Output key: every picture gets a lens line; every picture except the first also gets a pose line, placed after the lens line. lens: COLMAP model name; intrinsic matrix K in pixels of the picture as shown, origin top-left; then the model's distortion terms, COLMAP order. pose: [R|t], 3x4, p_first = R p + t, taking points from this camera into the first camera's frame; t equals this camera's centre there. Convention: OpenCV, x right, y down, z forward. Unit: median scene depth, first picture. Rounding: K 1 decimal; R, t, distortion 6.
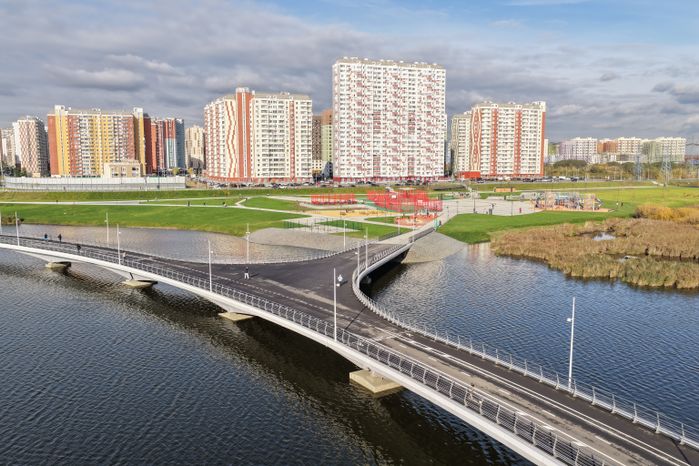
lens RADIAL K [[573.3, 0, 349.4], [0, 573.3, 231.3], [0, 0, 1]] dist [0.006532, 0.016579]
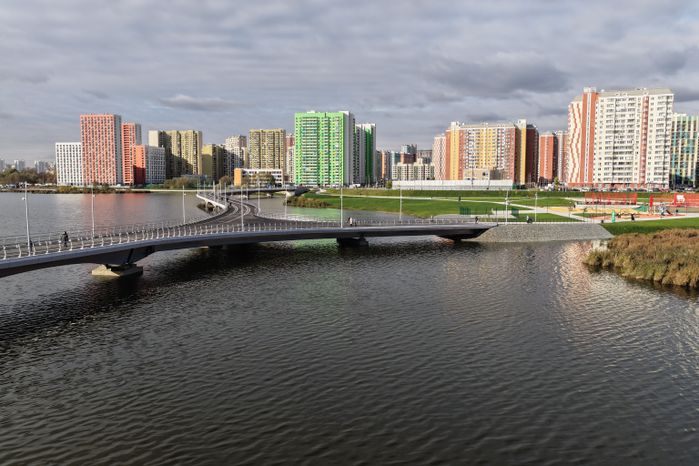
lens RADIAL K [[573.3, 0, 347.5], [0, 573.3, 235.1], [0, 0, 1]] dist [0.006532, 0.016579]
pose [[0.710906, 0.072097, -0.699581, 0.207847], [-0.091091, 0.995792, 0.010059, 0.018734], [0.697363, 0.056574, 0.714482, 0.055757]]
